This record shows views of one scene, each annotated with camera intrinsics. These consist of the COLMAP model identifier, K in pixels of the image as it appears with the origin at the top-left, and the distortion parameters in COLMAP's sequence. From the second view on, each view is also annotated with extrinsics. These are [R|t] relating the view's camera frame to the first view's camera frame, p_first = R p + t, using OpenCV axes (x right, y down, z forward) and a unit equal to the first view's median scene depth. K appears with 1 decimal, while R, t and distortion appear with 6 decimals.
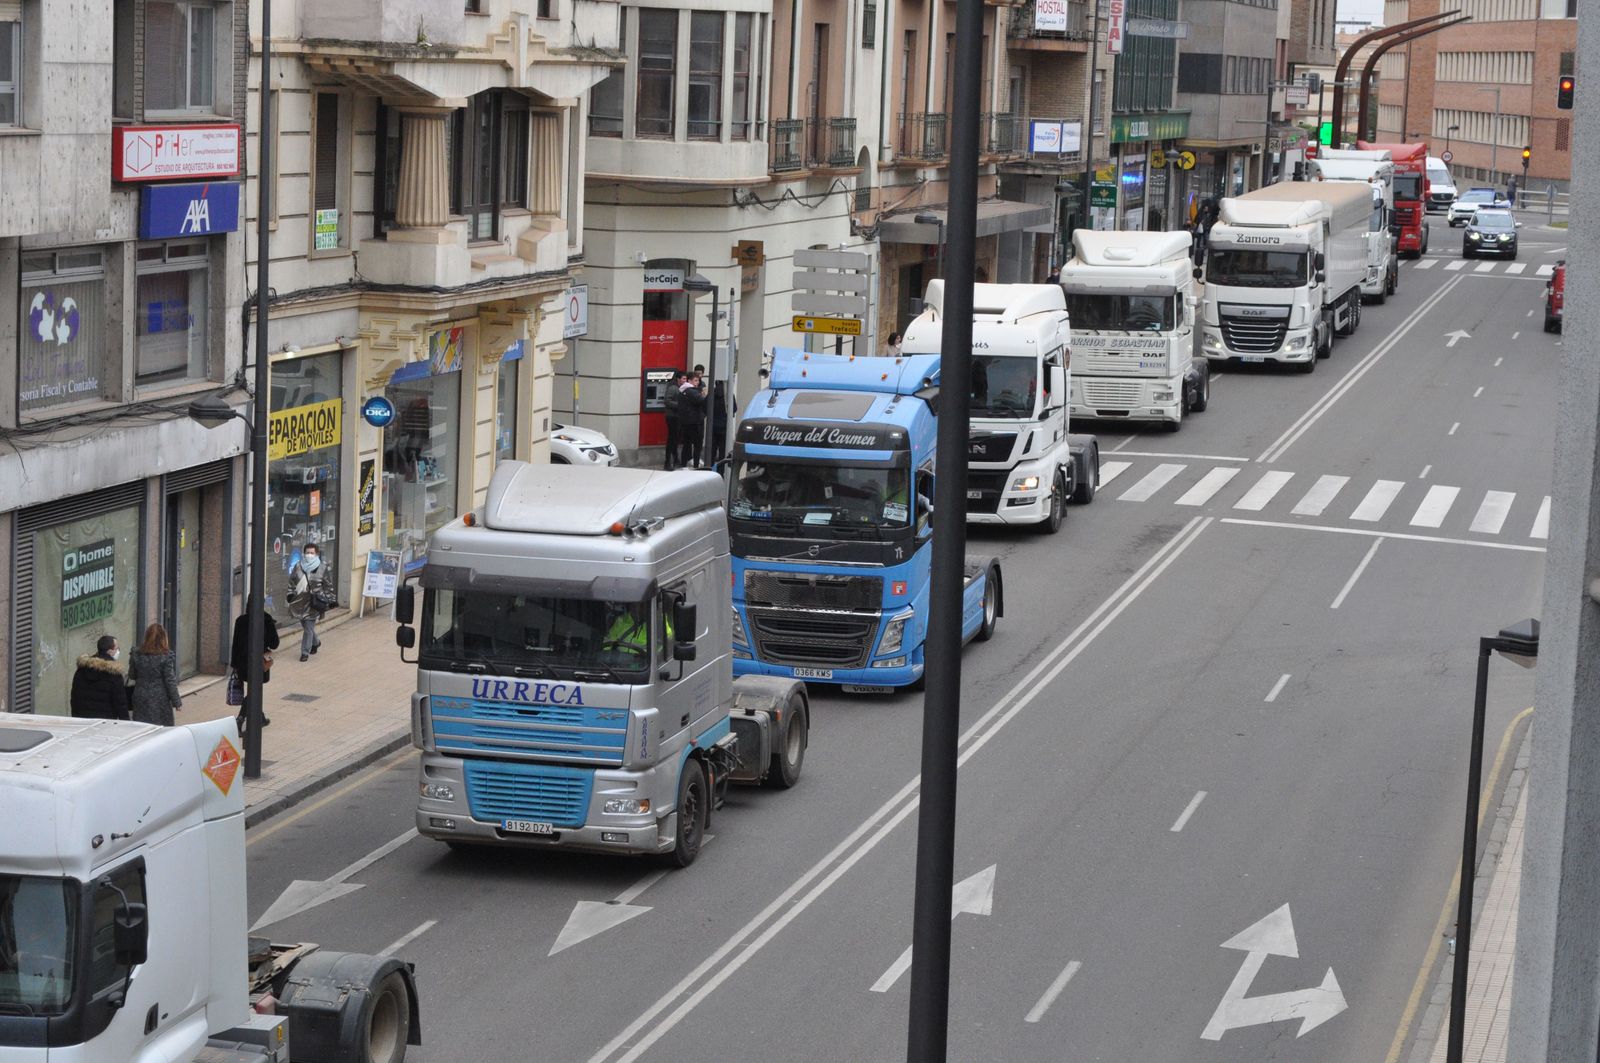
lens RADIAL K [[3456.3, 0, 781.8], [0, 3456.3, 545.4], [0, 0, 1]] dist [0.016681, 0.000000]
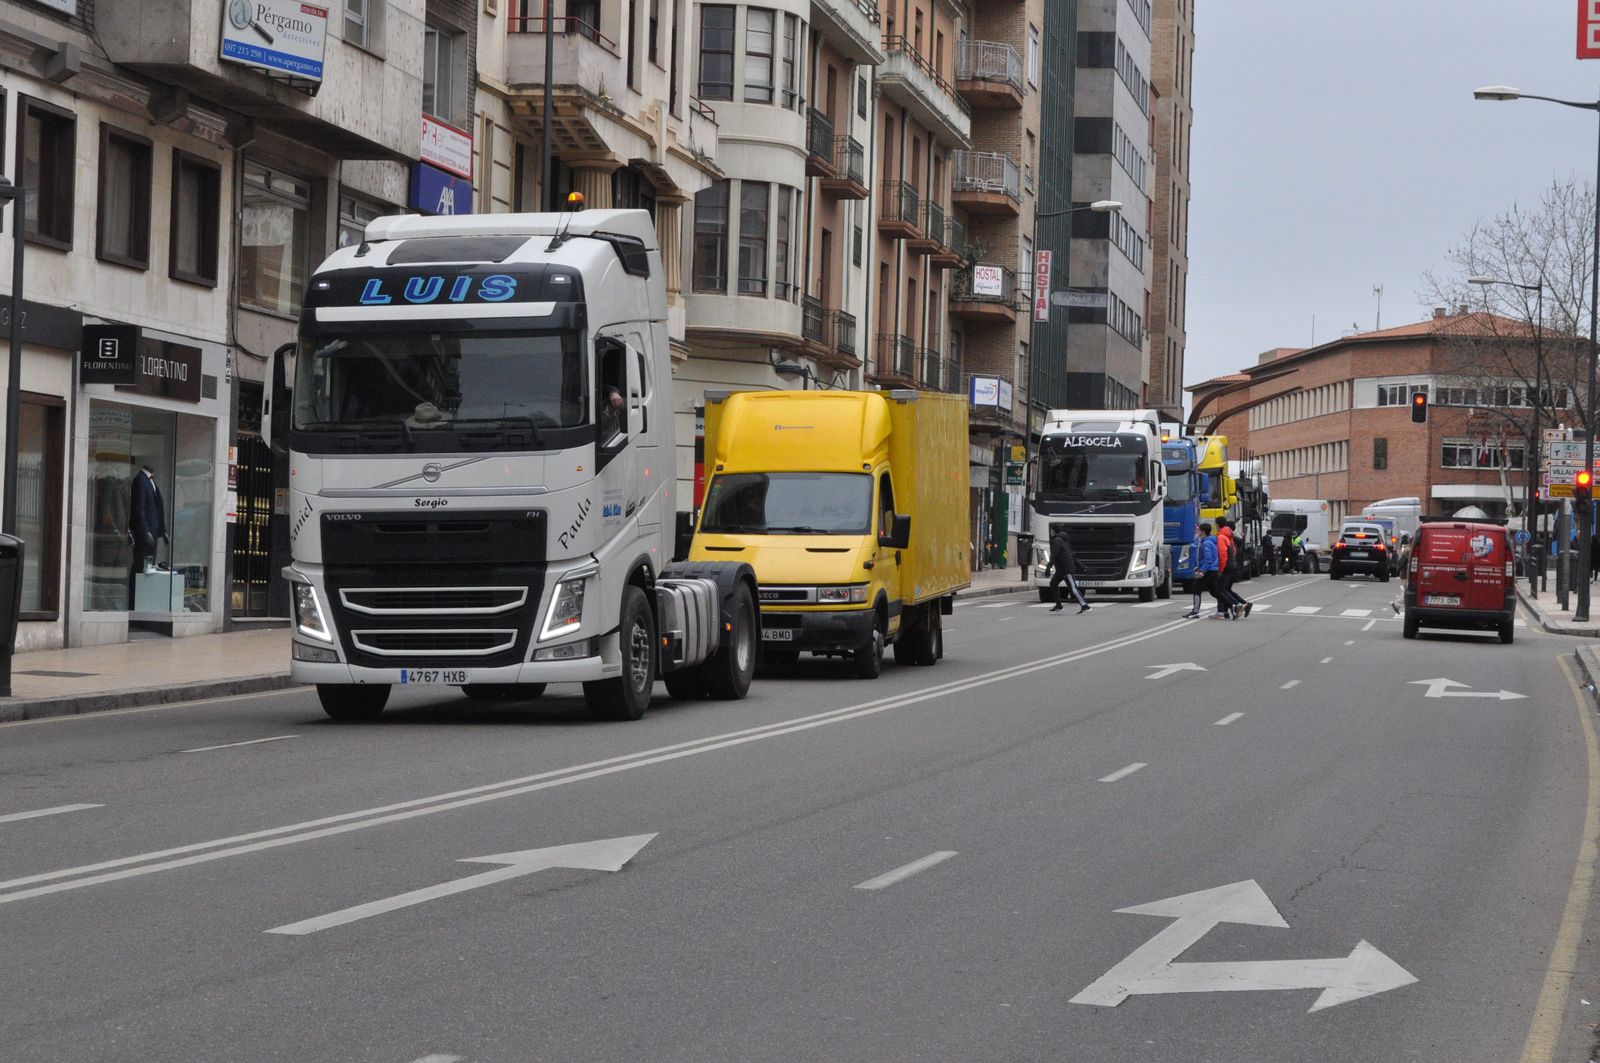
lens RADIAL K [[3456.3, 0, 800.1], [0, 3456.3, 587.2], [0, 0, 1]] dist [0.016681, 0.000000]
pose [[0.997202, -0.008399, 0.074278, -0.117292], [0.018335, 0.990795, -0.134123, 0.163529], [-0.072468, 0.135110, 0.988177, -0.122391]]
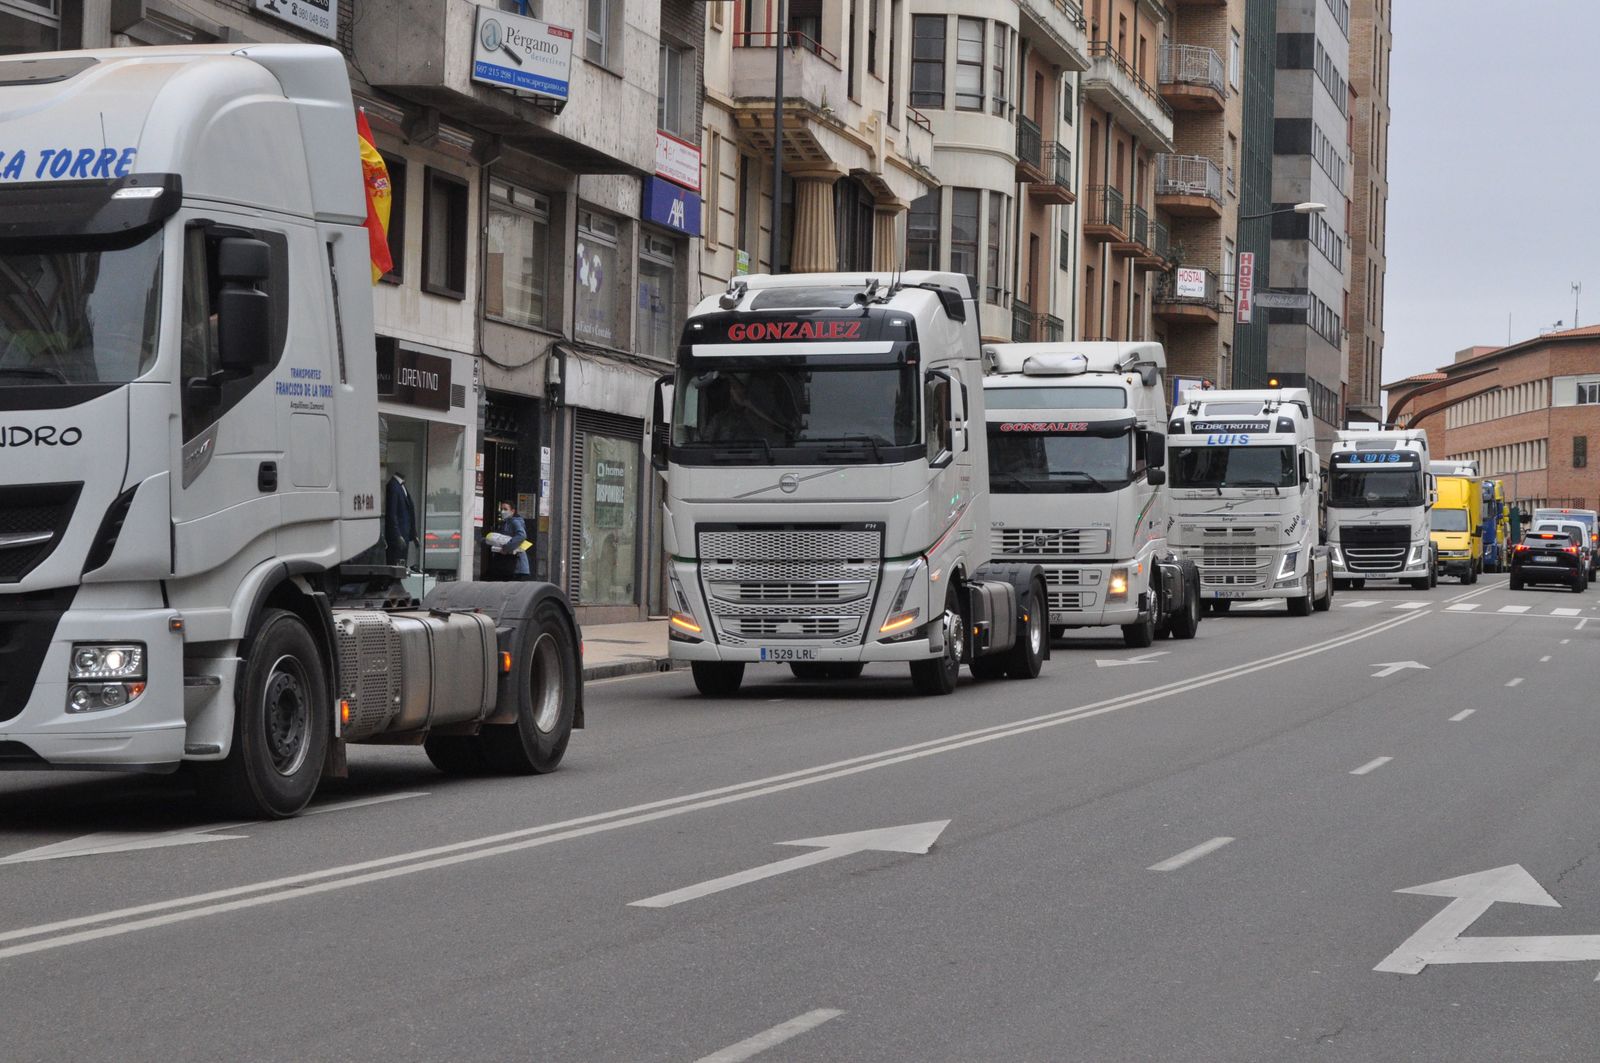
lens RADIAL K [[3456.3, 0, 806.5], [0, 3456.3, 577.5], [0, 0, 1]] dist [0.016681, 0.000000]
pose [[0.999703, -0.010282, 0.022078, -0.129227], [0.013228, 0.990381, -0.137736, 0.166249], [-0.020449, 0.137988, 0.990223, -0.144896]]
